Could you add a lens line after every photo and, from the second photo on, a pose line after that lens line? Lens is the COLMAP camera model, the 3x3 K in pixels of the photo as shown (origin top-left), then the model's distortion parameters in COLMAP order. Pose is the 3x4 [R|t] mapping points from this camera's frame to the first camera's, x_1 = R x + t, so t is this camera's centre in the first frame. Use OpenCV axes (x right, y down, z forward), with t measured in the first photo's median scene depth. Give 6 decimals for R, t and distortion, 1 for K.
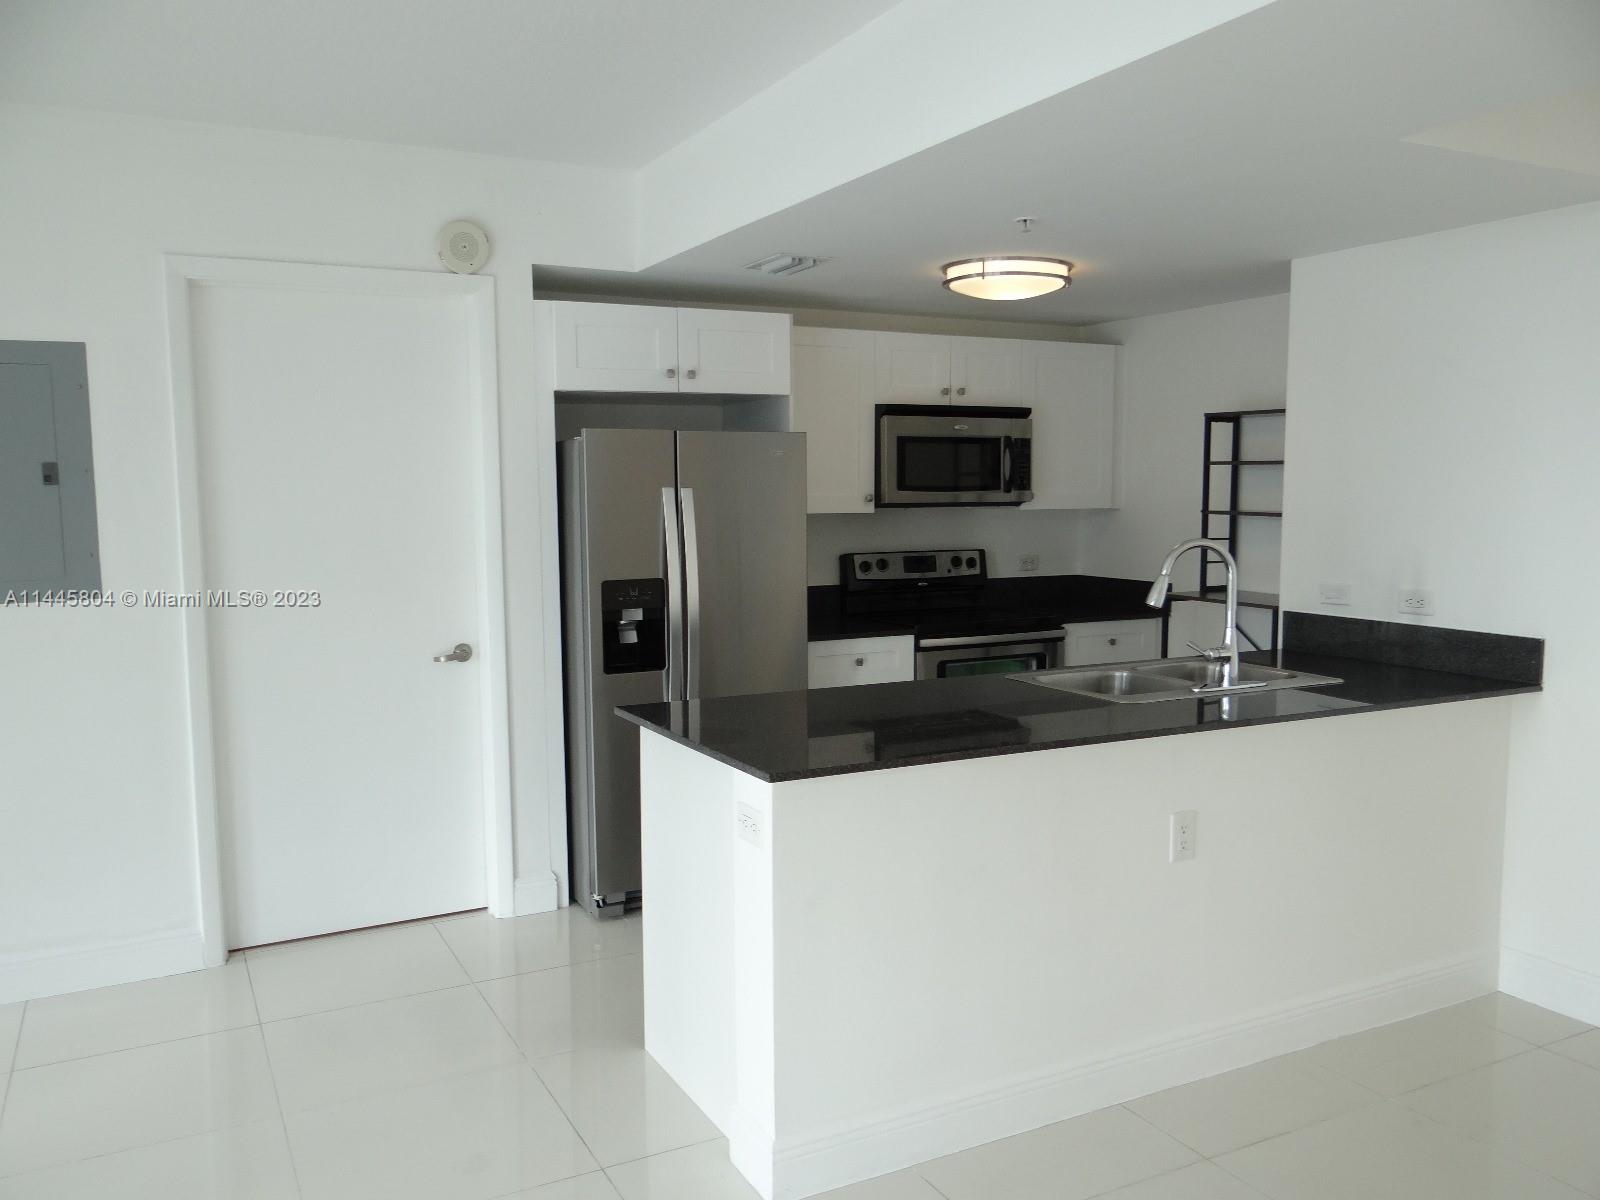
lens RADIAL K [[1279.8, 0, 800.0], [0, 1279.8, 600.0], [0, 0, 1]] dist [-0.005249, -0.001206]
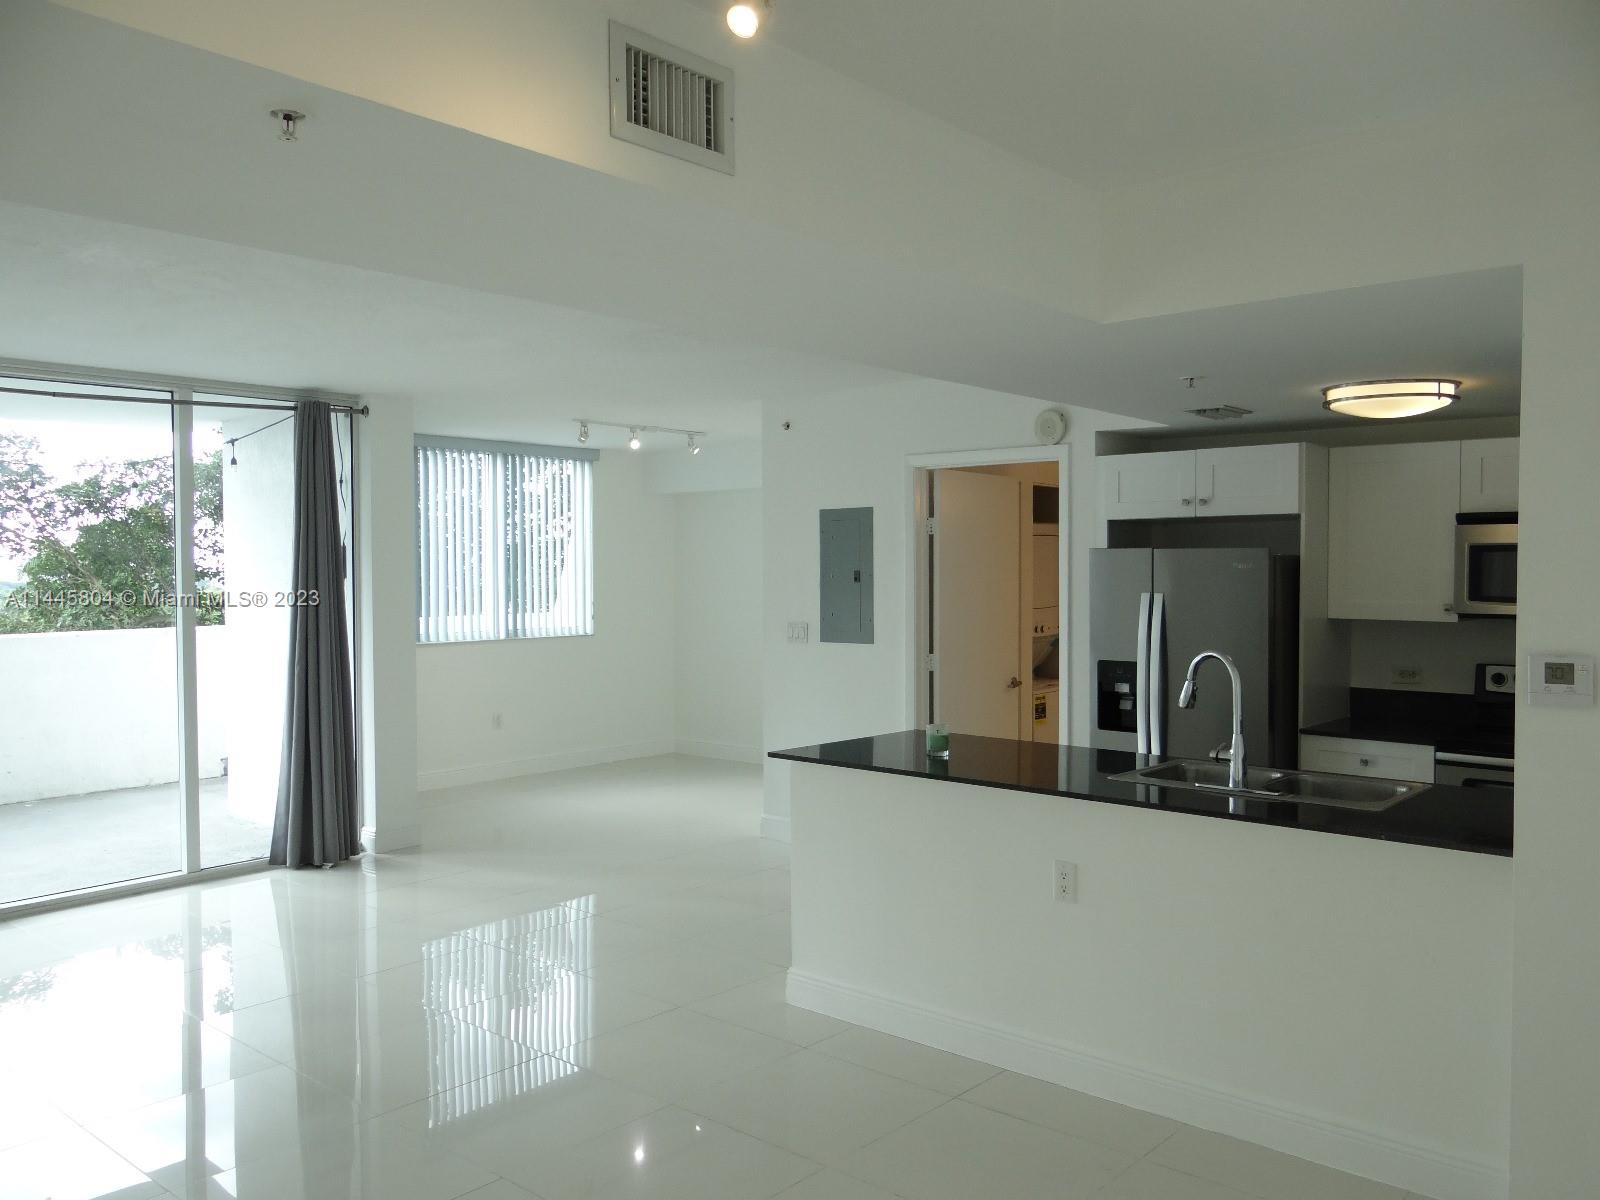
lens RADIAL K [[1279.3, 0, 798.4], [0, 1279.3, 612.7], [0, 0, 1]] dist [0.003482, 0.004153]
pose [[0.355781, 0.036081, -0.933873, 0.889196], [-0.089166, 0.996007, 0.004511, -0.038206], [0.930306, 0.081665, 0.357578, 0.189899]]
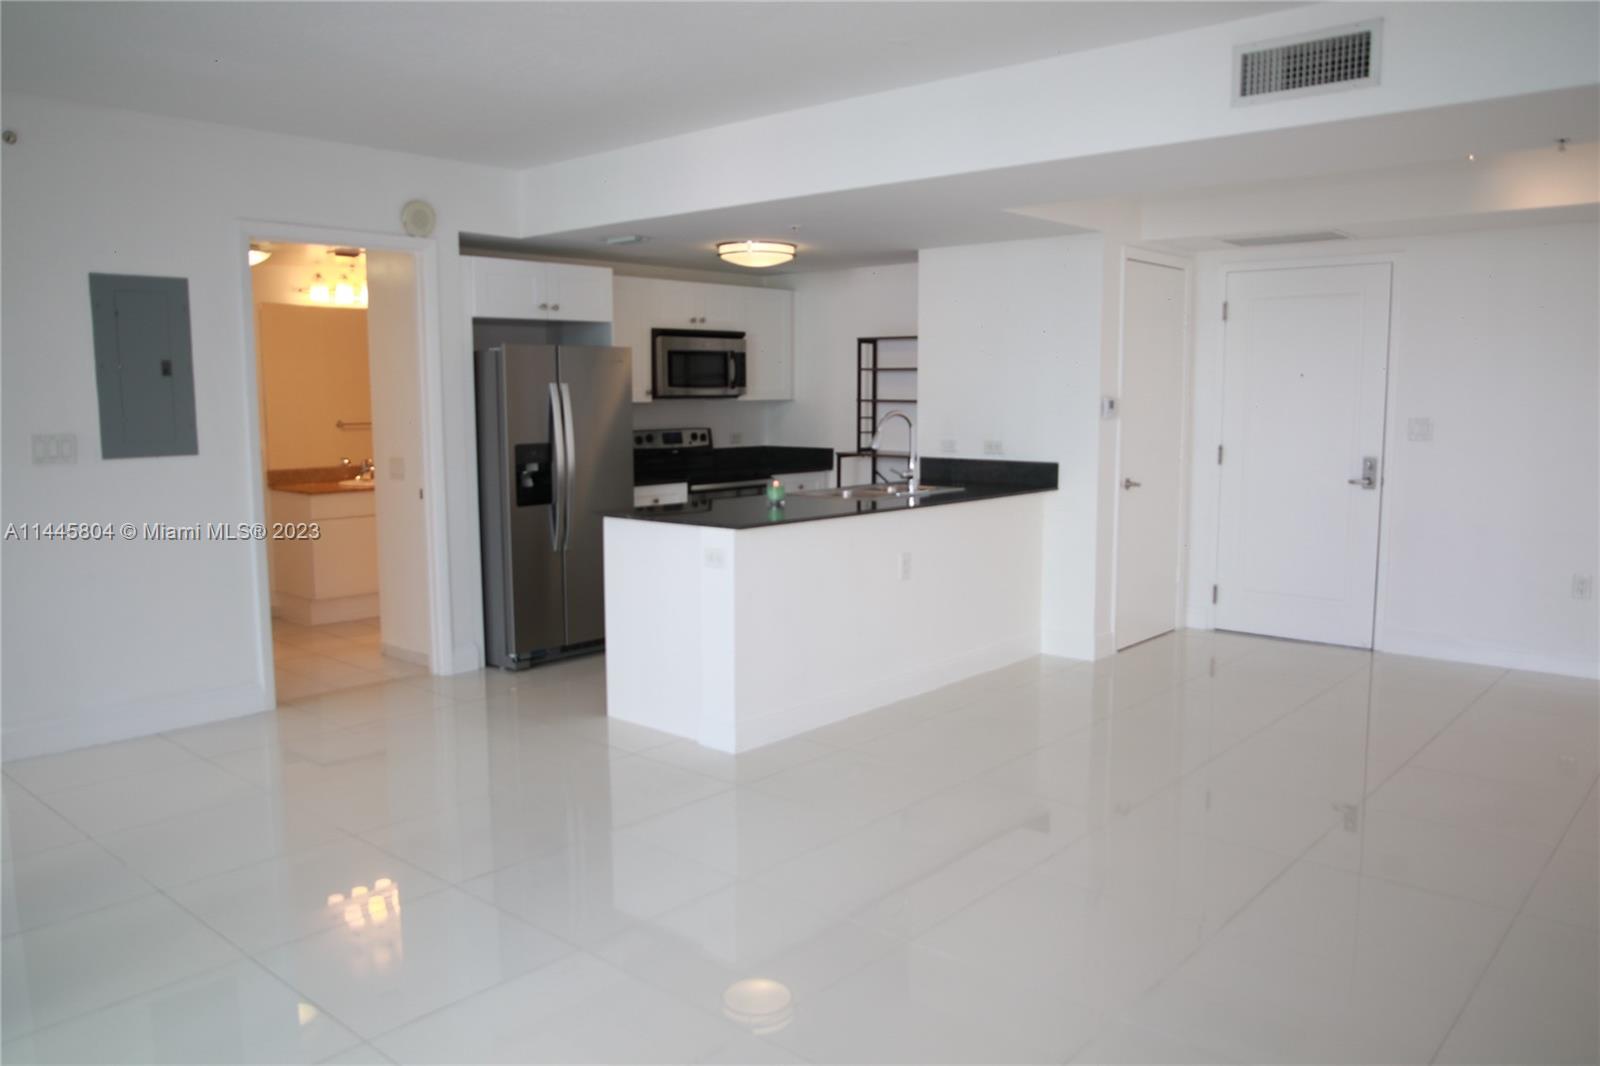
lens RADIAL K [[1200.0, 0, 800.0], [0, 1200.0, 533.0], [0, 0, 1]] dist [-0.074142, 0.066356]
pose [[0.934604, -0.040322, 0.353397, -0.304941], [0.031454, 0.999030, 0.030805, 0.050169], [-0.354296, -0.017675, 0.934966, -0.389519]]
